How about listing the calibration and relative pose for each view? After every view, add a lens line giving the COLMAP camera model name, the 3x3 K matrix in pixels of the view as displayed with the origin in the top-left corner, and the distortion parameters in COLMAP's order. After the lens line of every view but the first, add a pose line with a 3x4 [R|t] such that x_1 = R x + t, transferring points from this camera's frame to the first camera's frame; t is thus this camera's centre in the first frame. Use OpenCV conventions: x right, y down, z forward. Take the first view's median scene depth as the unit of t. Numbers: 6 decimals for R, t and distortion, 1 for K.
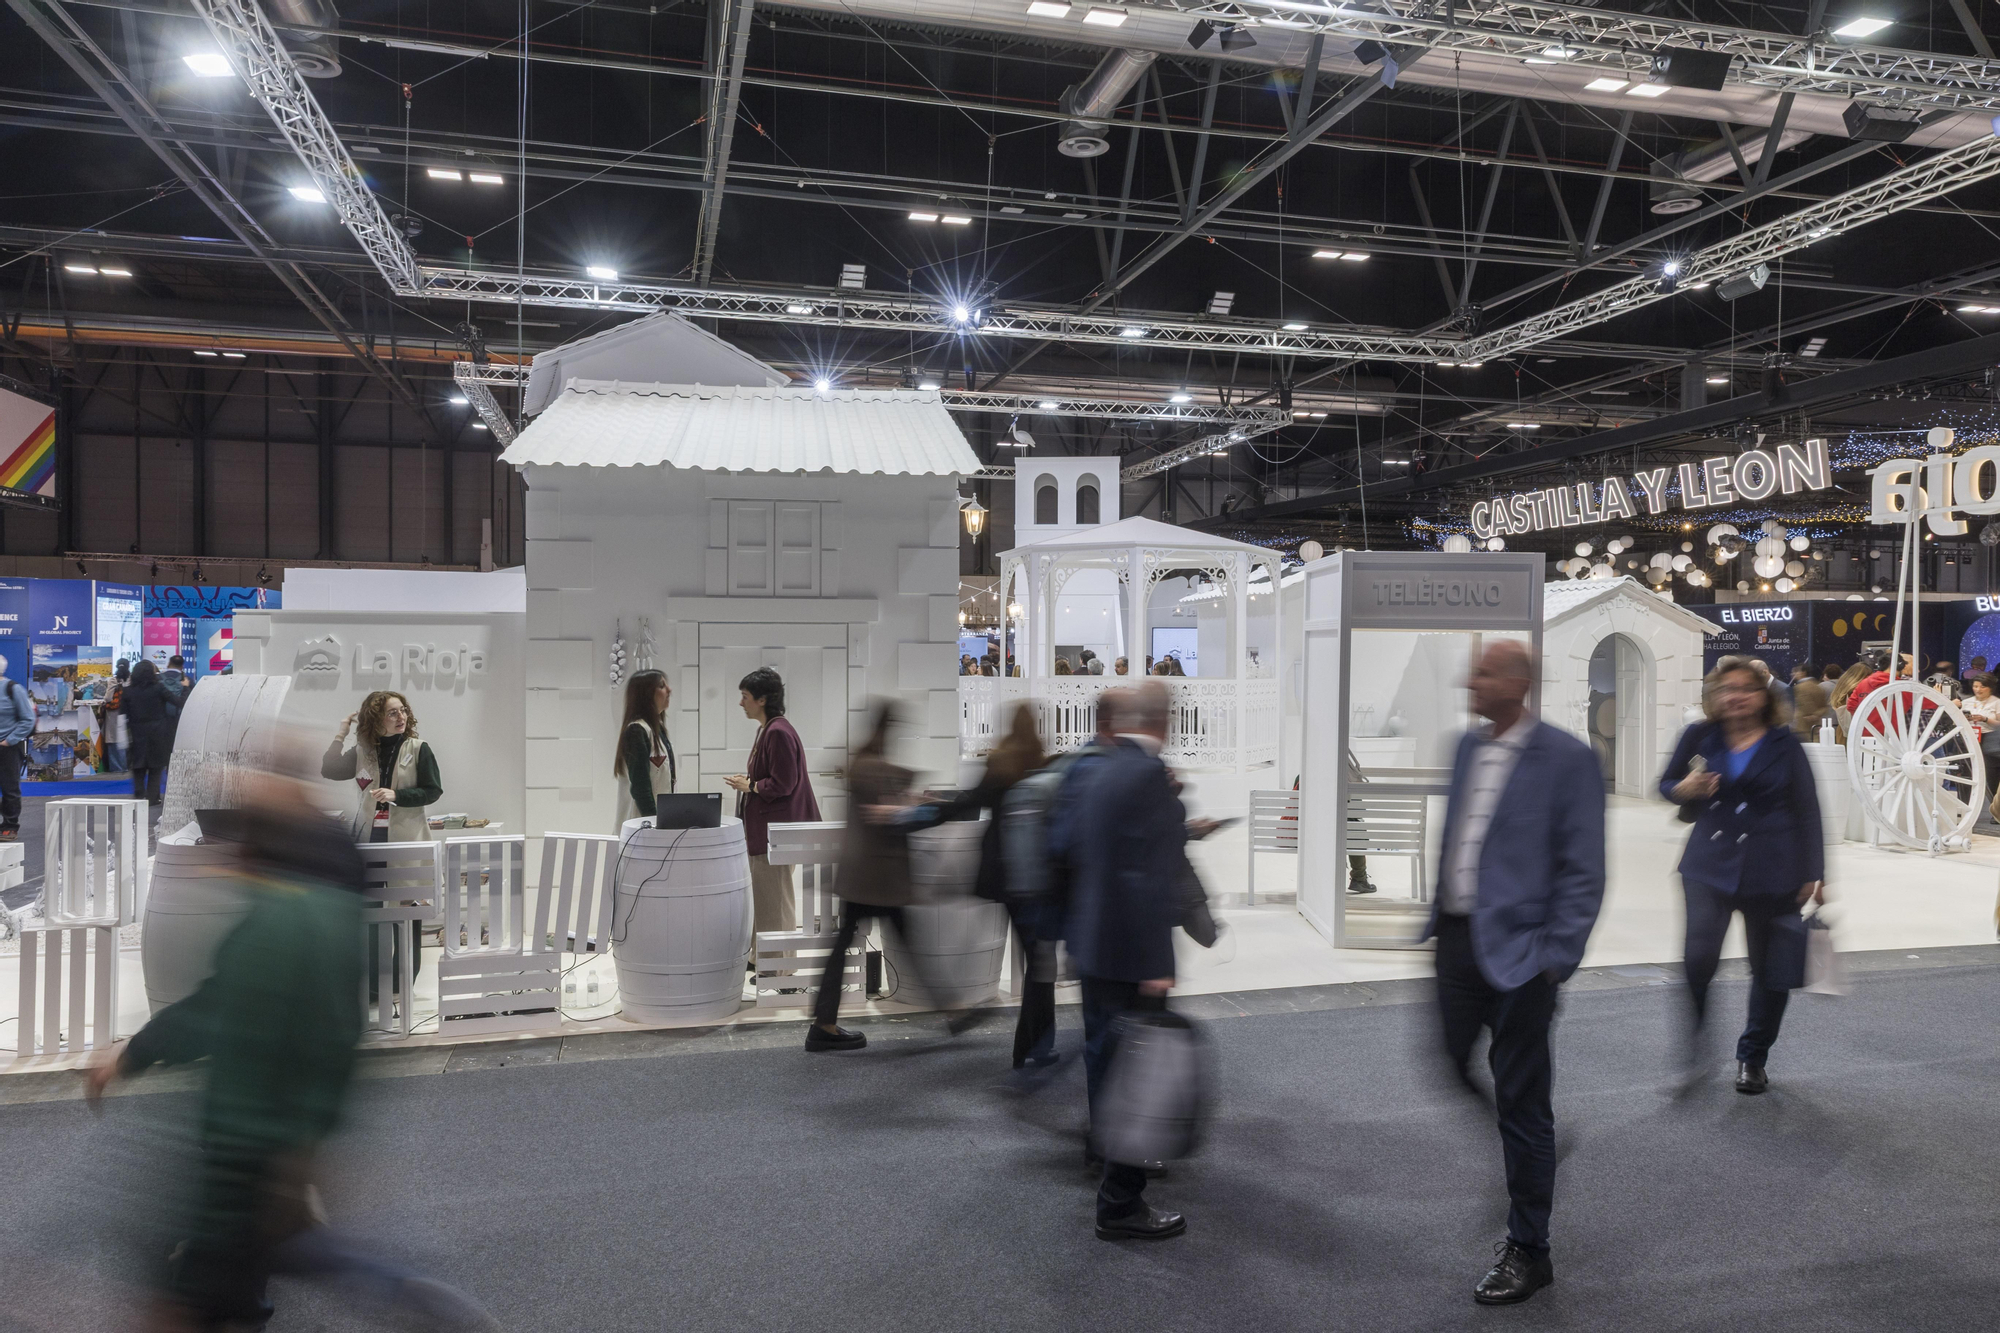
lens RADIAL K [[1366.7, 0, 1000.0], [0, 1366.7, 666.5], [0, 0, 1]] dist [-0.000152, -0.002513]
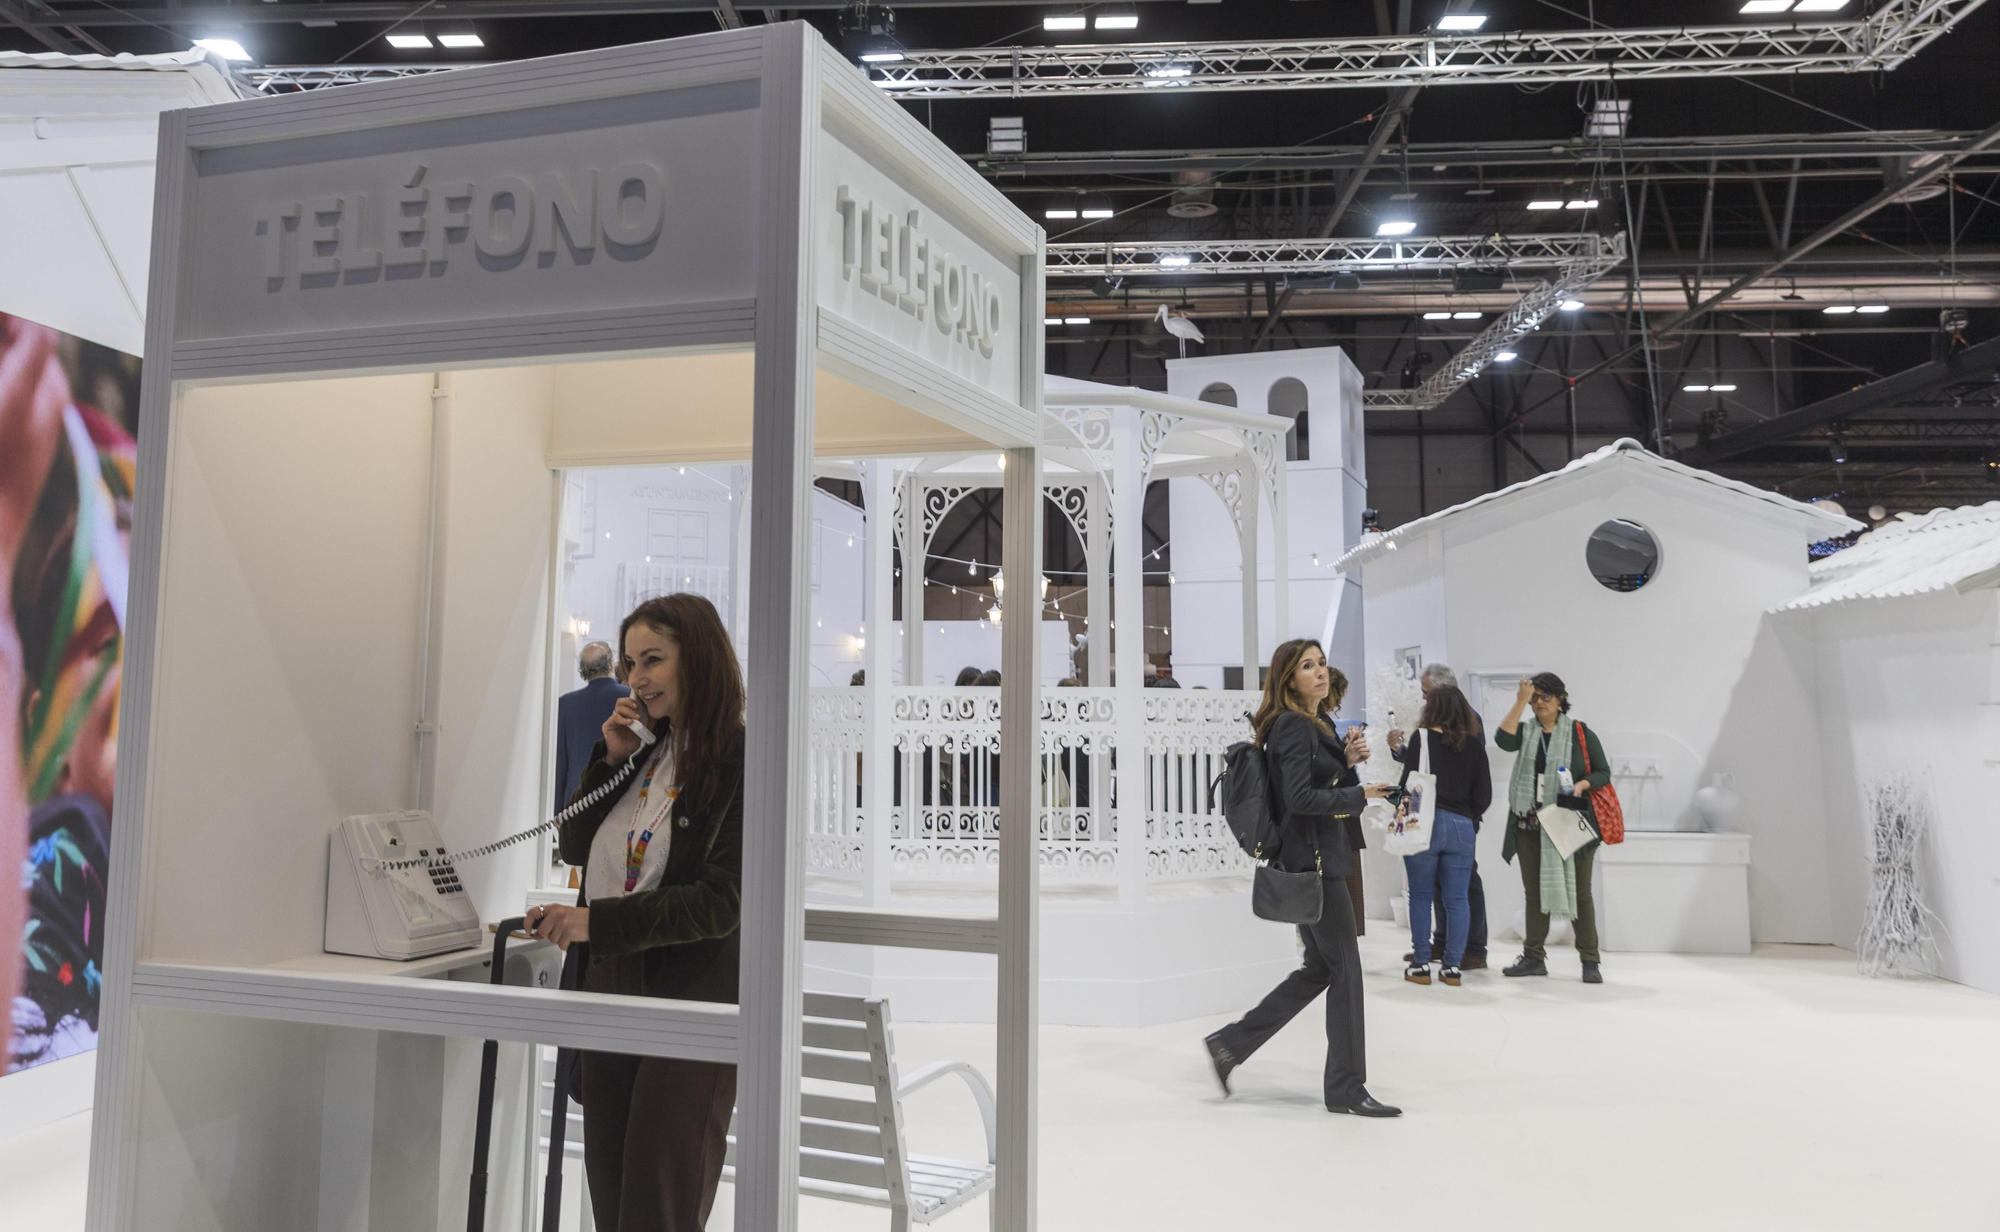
lens RADIAL K [[1719.0, 0, 931.1], [0, 1719.0, 511.6], [0, 0, 1]] dist [0.003987, 0.001834]
pose [[0.937316, -0.038193, -0.346382, 0.183245], [-0.006706, 0.991815, -0.127505, 0.014675], [0.348417, 0.121836, 0.929388, 0.258527]]
